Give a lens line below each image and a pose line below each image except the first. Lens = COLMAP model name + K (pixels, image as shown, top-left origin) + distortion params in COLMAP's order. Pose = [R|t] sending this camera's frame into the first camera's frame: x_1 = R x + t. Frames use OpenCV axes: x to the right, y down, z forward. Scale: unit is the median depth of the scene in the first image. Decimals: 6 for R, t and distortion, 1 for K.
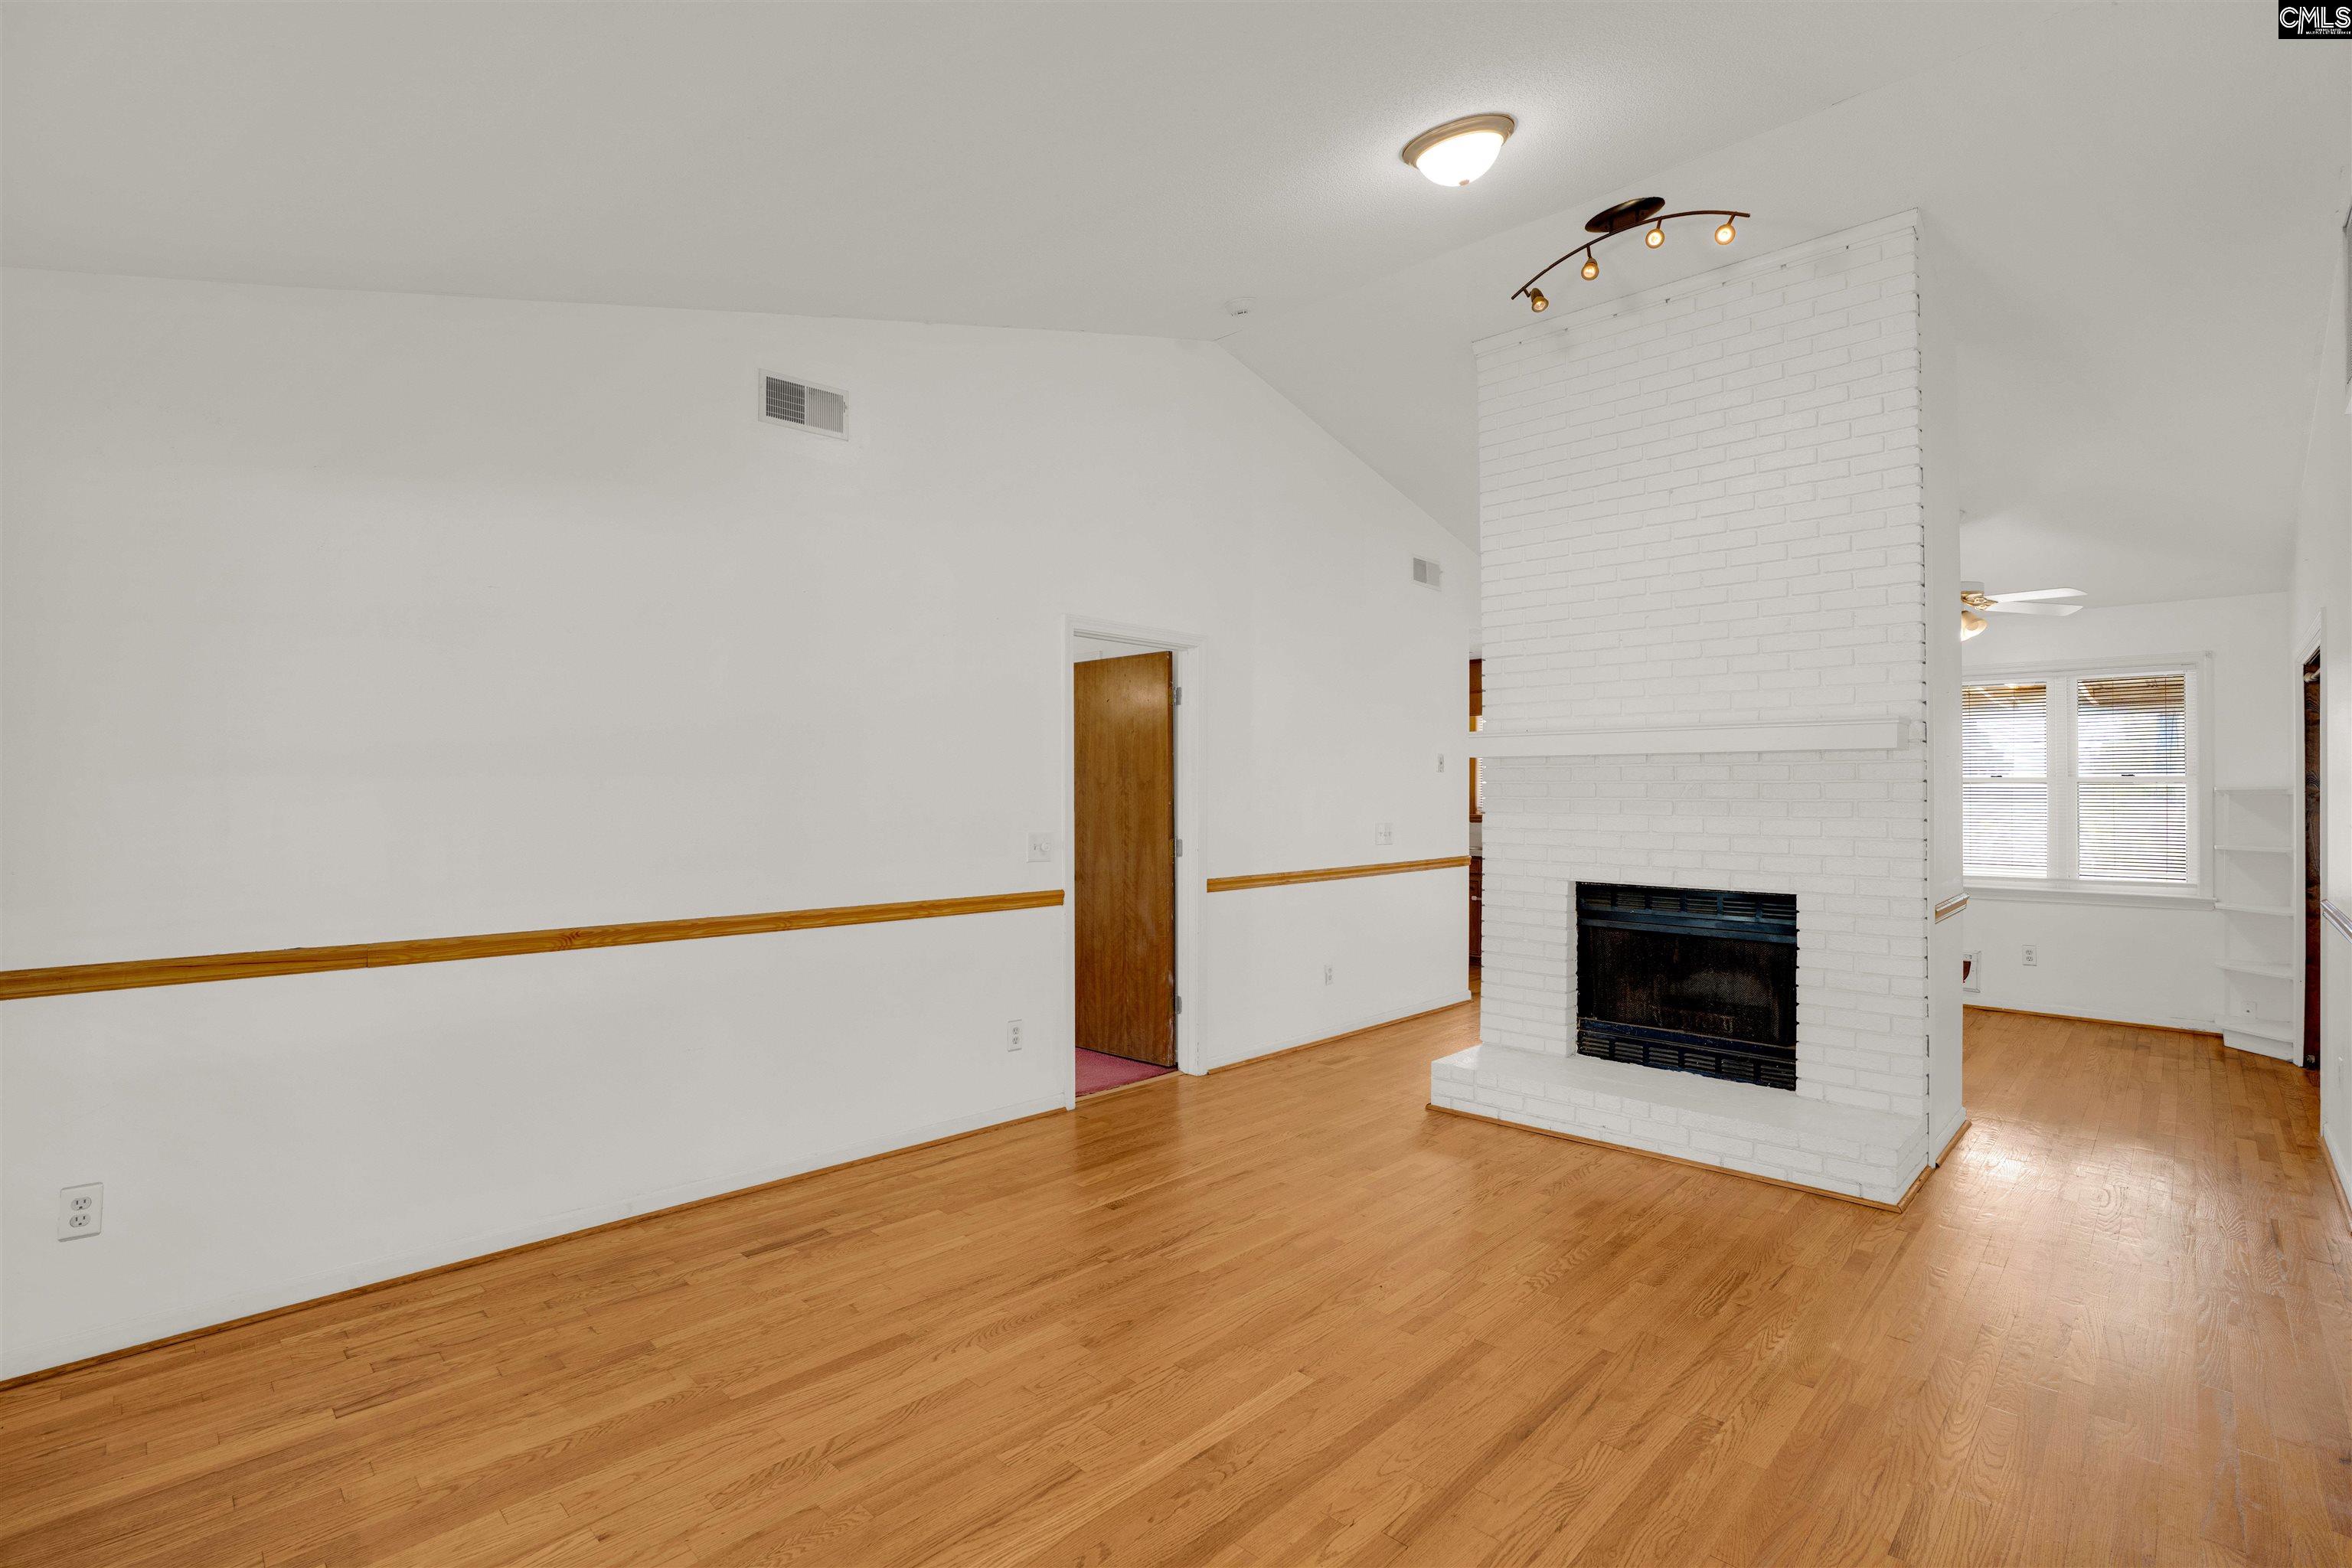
lens RADIAL K [[1111.7, 0, 1170.6], [0, 1111.7, 775.6], [0, 0, 1]] dist [-0.065050, 0.025739]
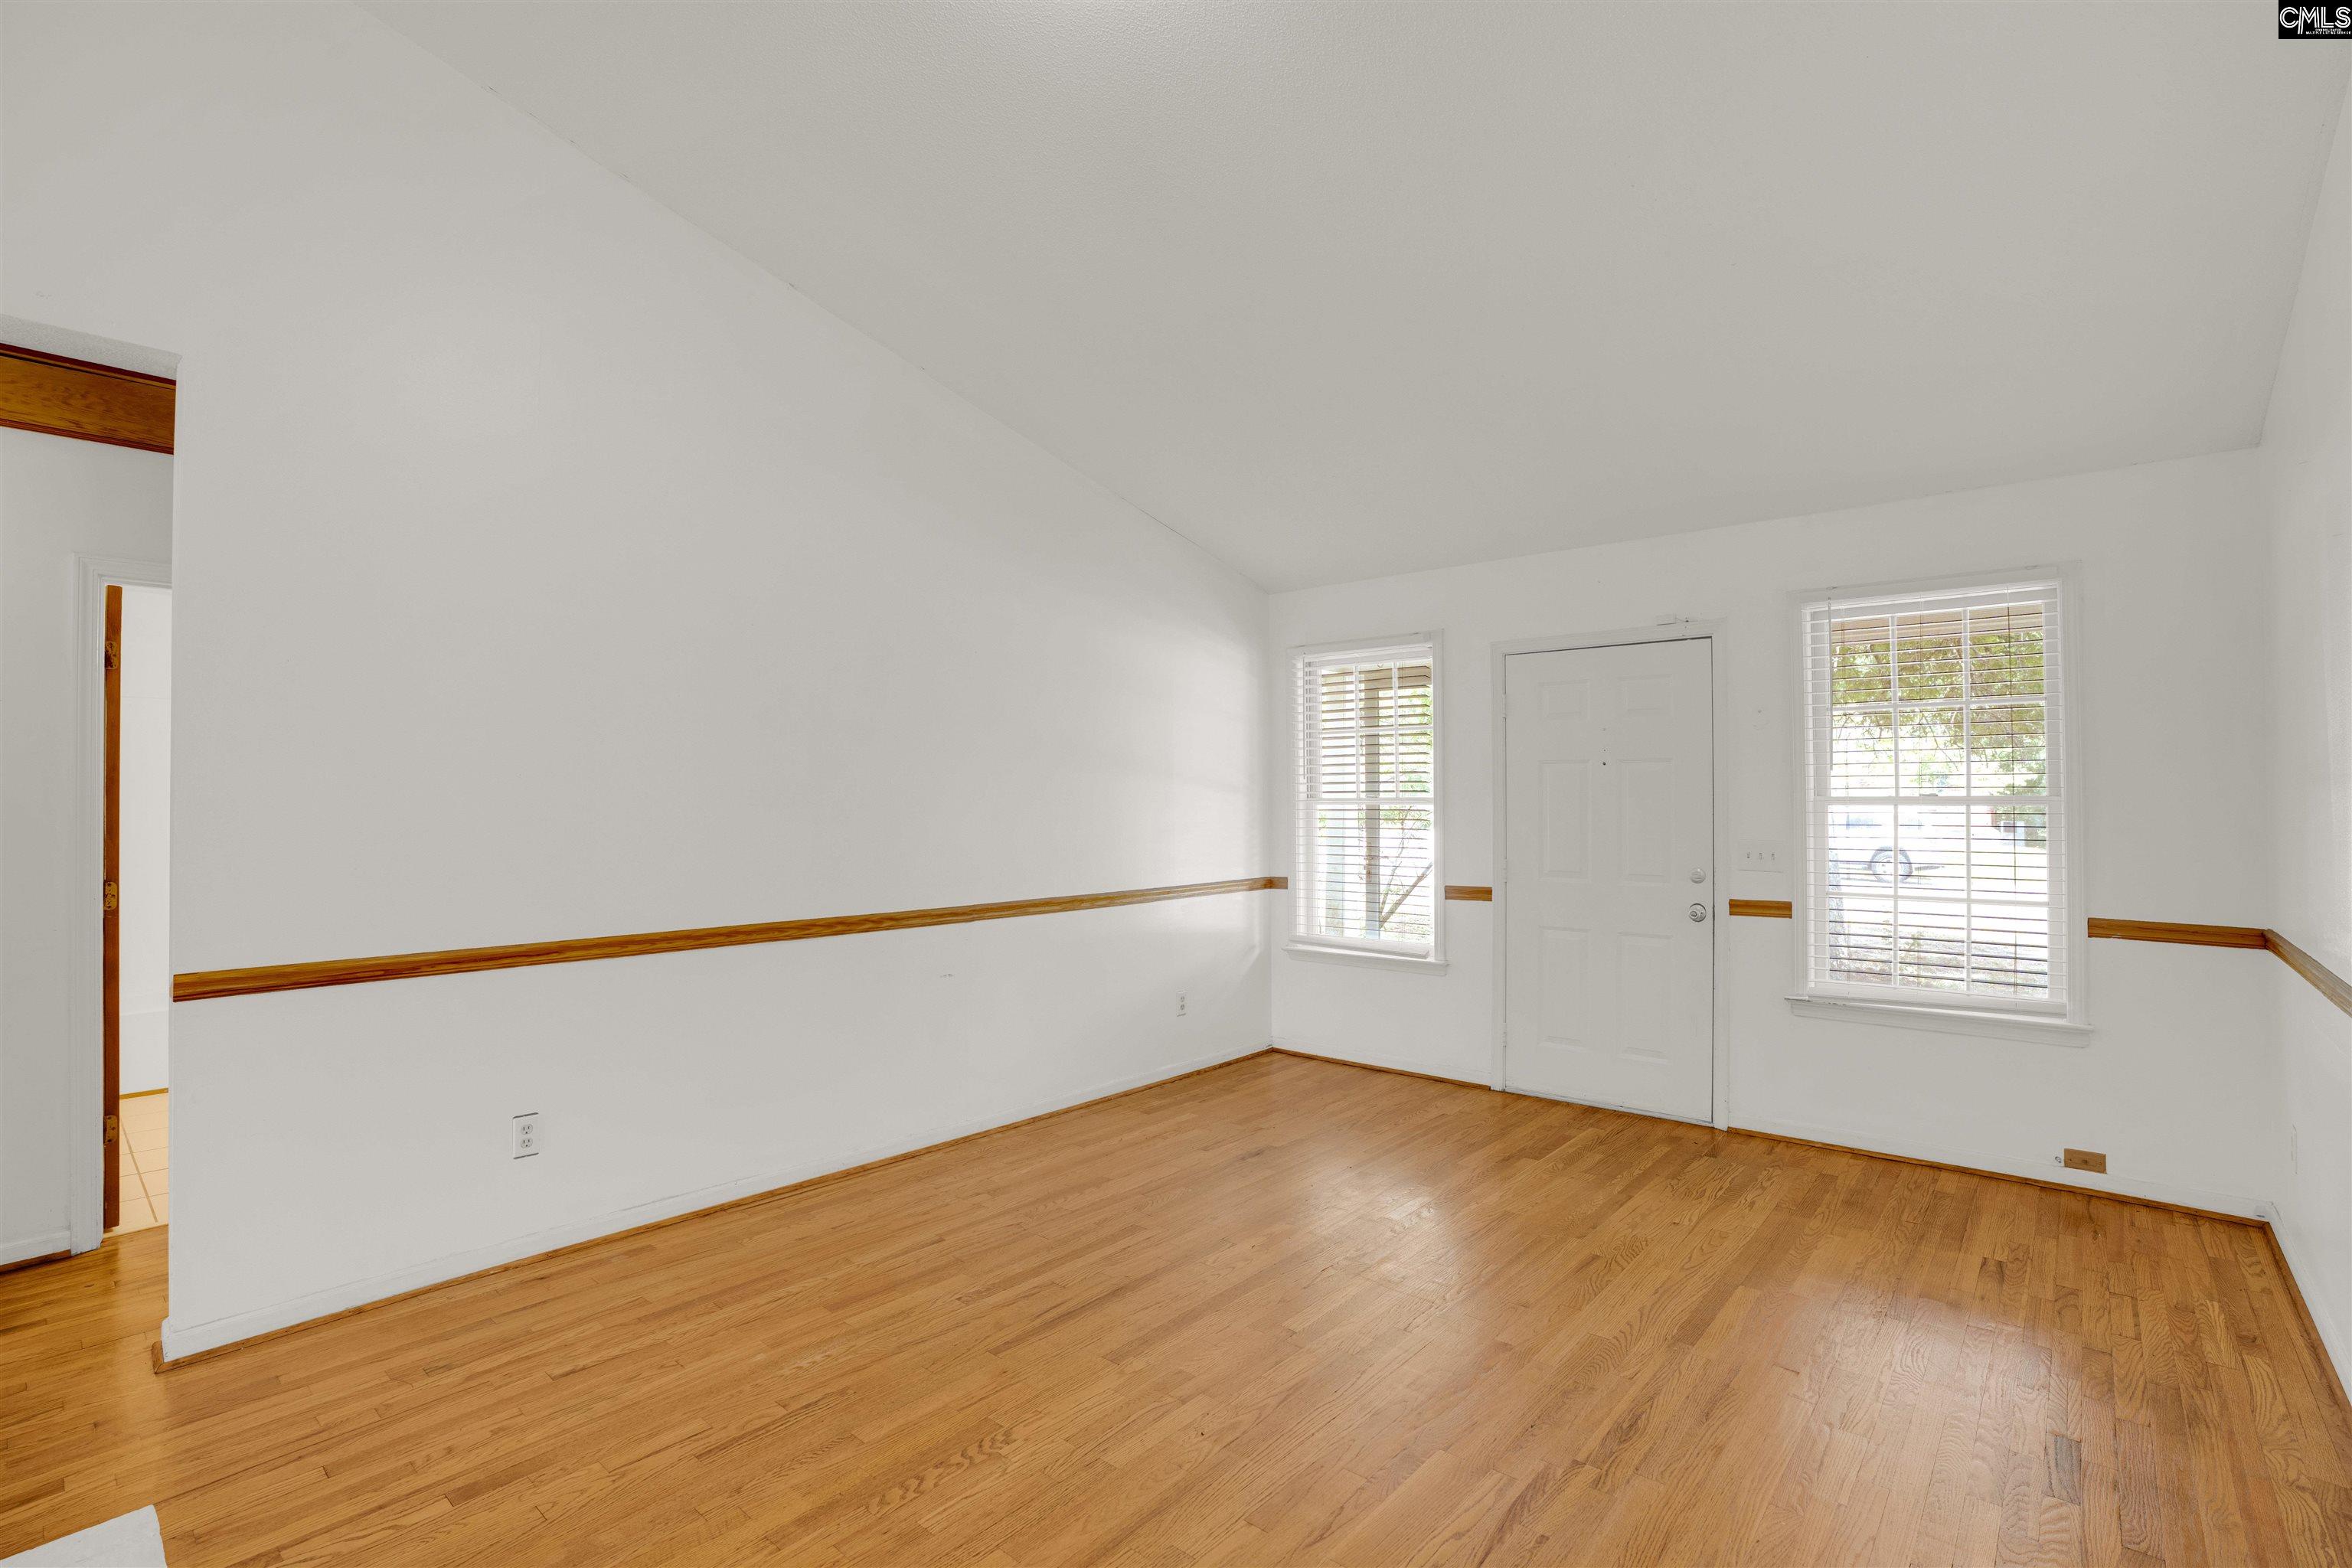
lens RADIAL K [[1111.7, 0, 1170.6], [0, 1111.7, 775.6], [0, 0, 1]] dist [-0.065050, 0.025739]
pose [[-0.998278, -0.001021, -0.058651, 0.317943], [0.001099, 0.999348, -0.036092, 0.030542], [0.058650, -0.036094, -0.997626, 2.180632]]
